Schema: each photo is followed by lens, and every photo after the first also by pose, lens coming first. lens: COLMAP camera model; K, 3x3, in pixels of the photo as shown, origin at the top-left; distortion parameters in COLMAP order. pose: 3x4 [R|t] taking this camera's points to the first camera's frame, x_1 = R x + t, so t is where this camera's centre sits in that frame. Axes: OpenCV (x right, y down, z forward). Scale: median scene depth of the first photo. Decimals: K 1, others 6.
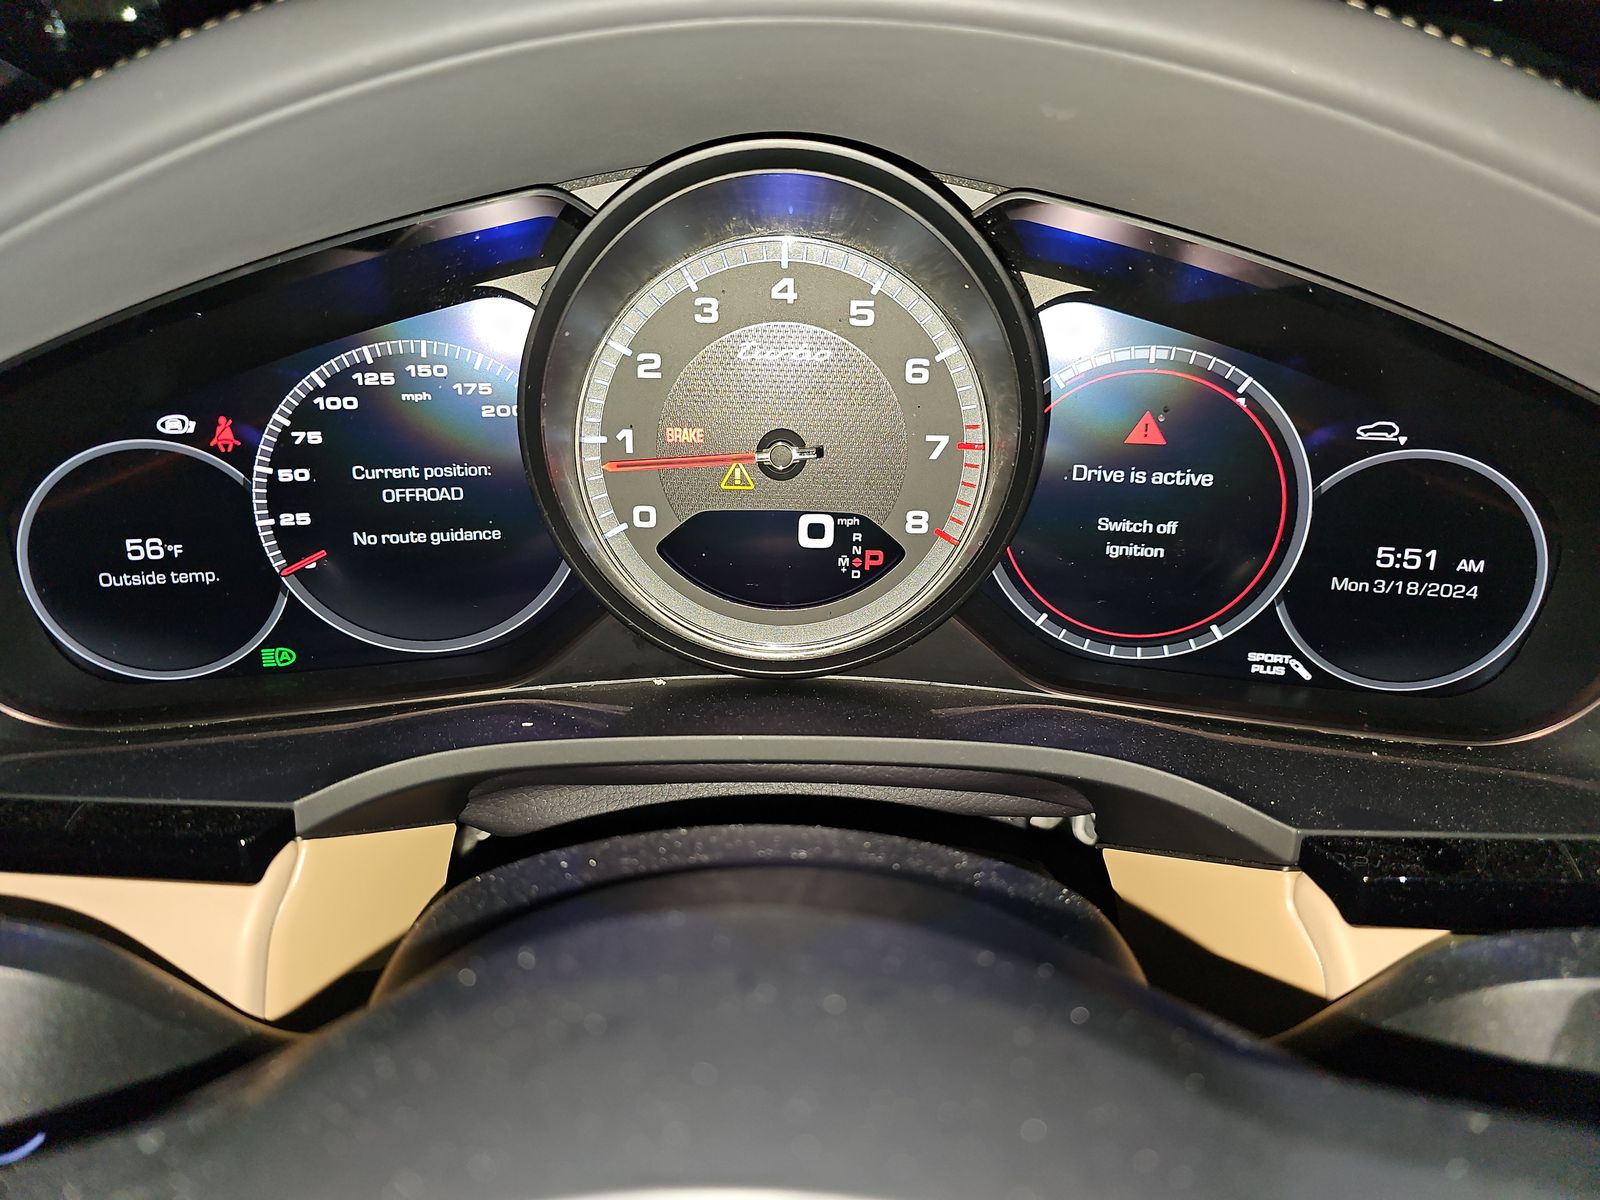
lens RADIAL K [[1144.3, 0, 800.0], [0, 1144.3, 600.0], [0, 0, 1]] dist [0.053240, -0.094922]
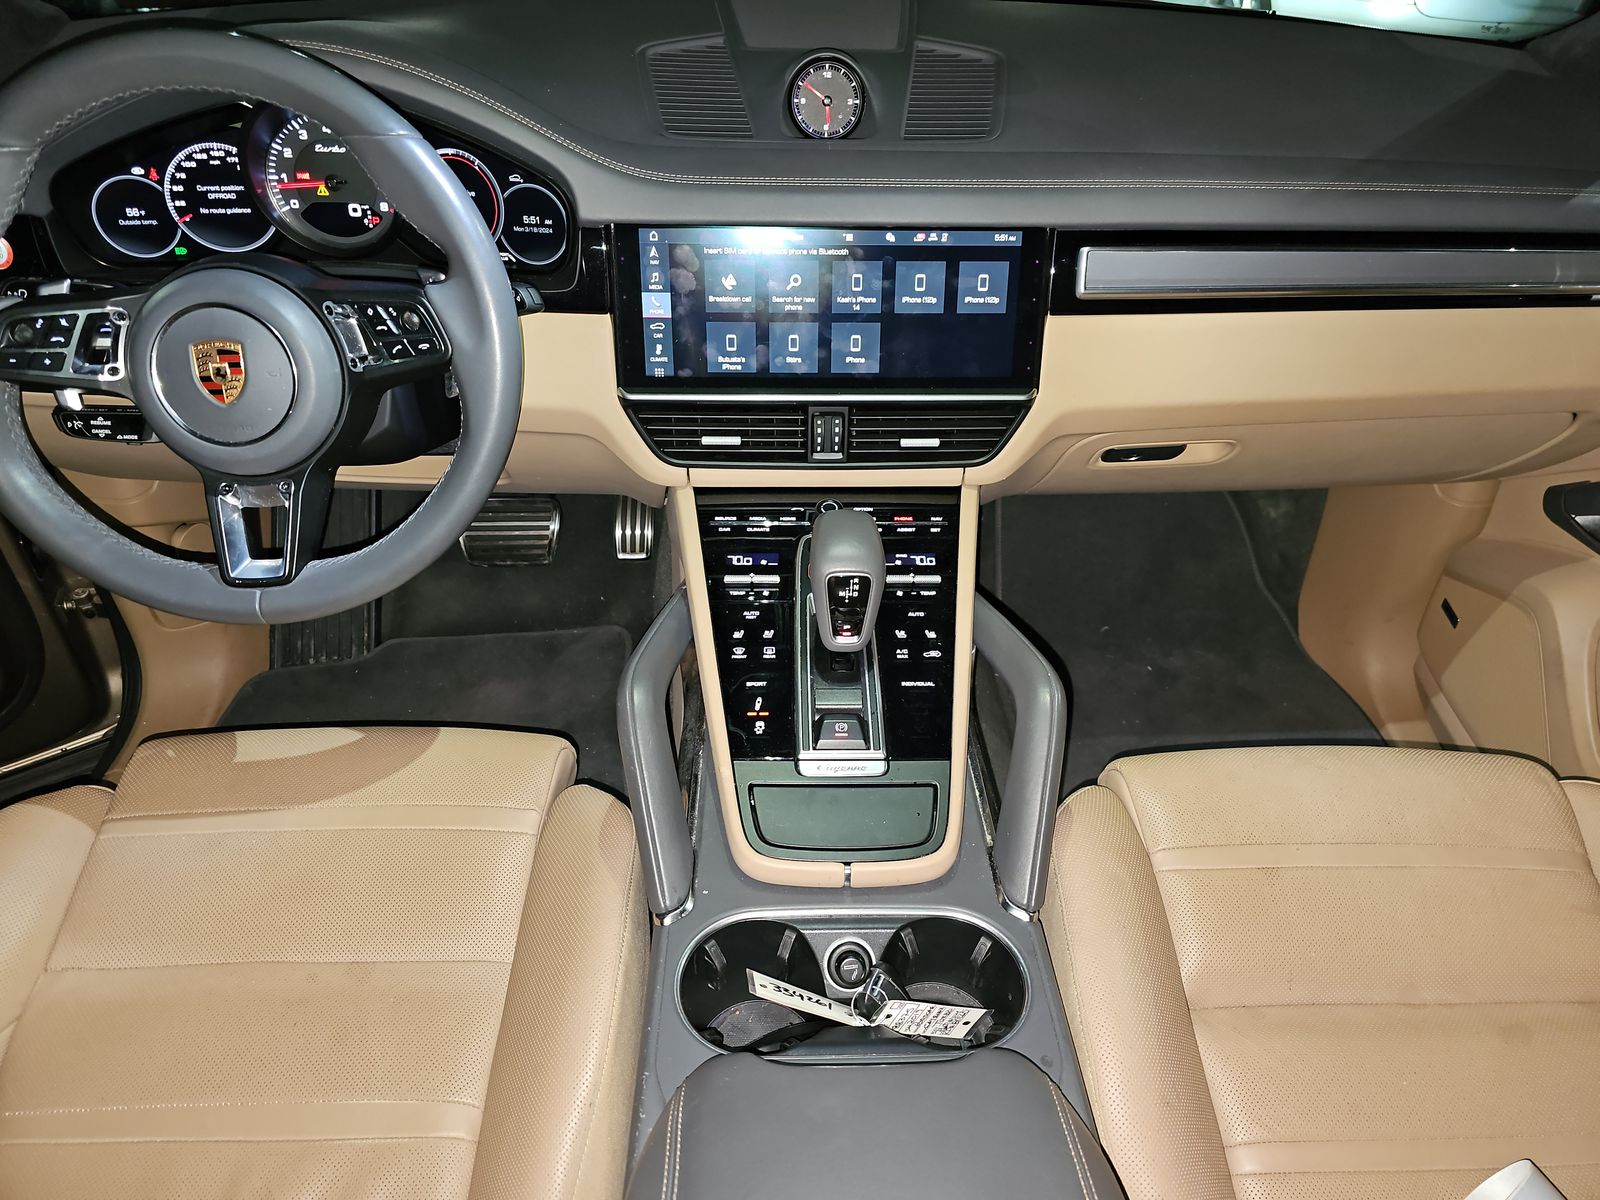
lens RADIAL K [[1082.7, 0, 800.0], [0, 1082.7, 600.0], [0, 0, 1]] dist [0.043959, -0.033275]
pose [[0.999351, -0.006842, 0.035374, 1.148897], [-0.000702, 0.977922, 0.208969, 0.364782], [-0.036023, -0.208858, 0.977282, -2.232018]]
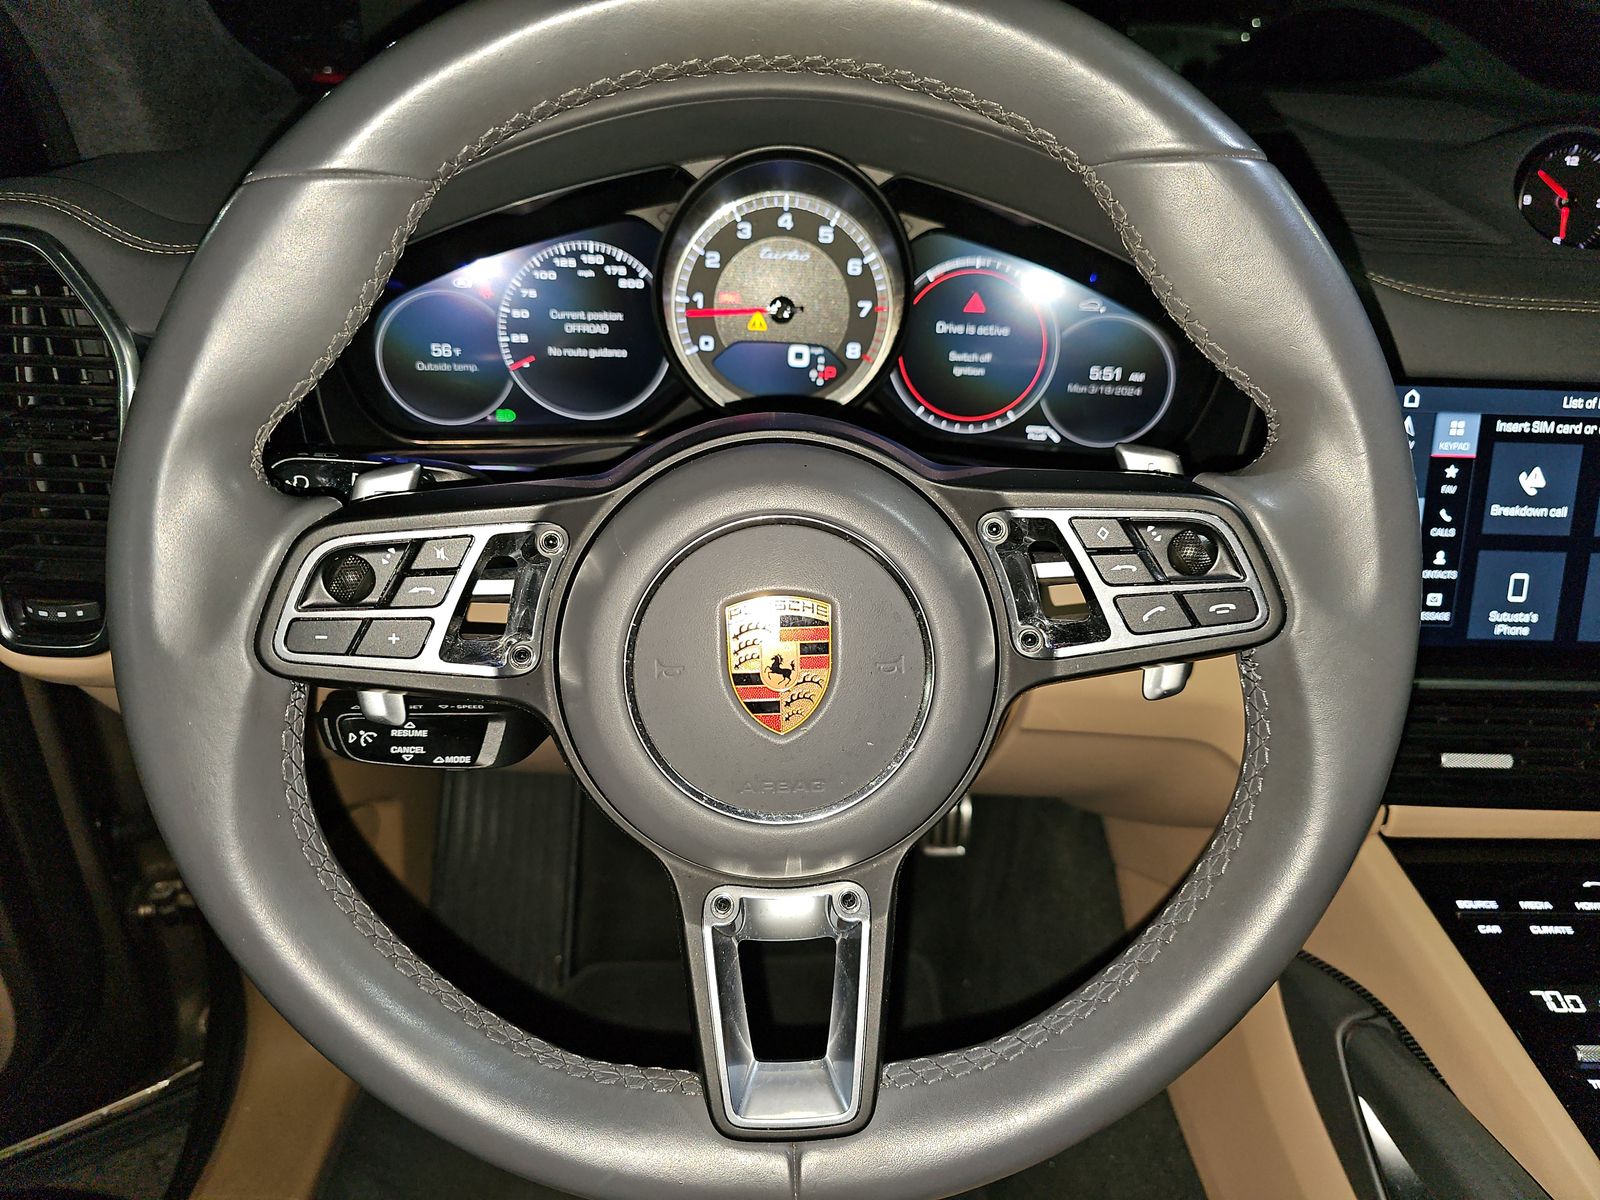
lens RADIAL K [[1082.7, 0, 800.0], [0, 1082.7, 600.0], [0, 0, 1]] dist [0.043959, -0.033275]
pose [[0.998980, 0.019786, 0.040578, -0.049168], [-0.021396, 0.998985, 0.039627, 0.275224], [-0.039753, -0.040454, 0.998390, -0.796592]]
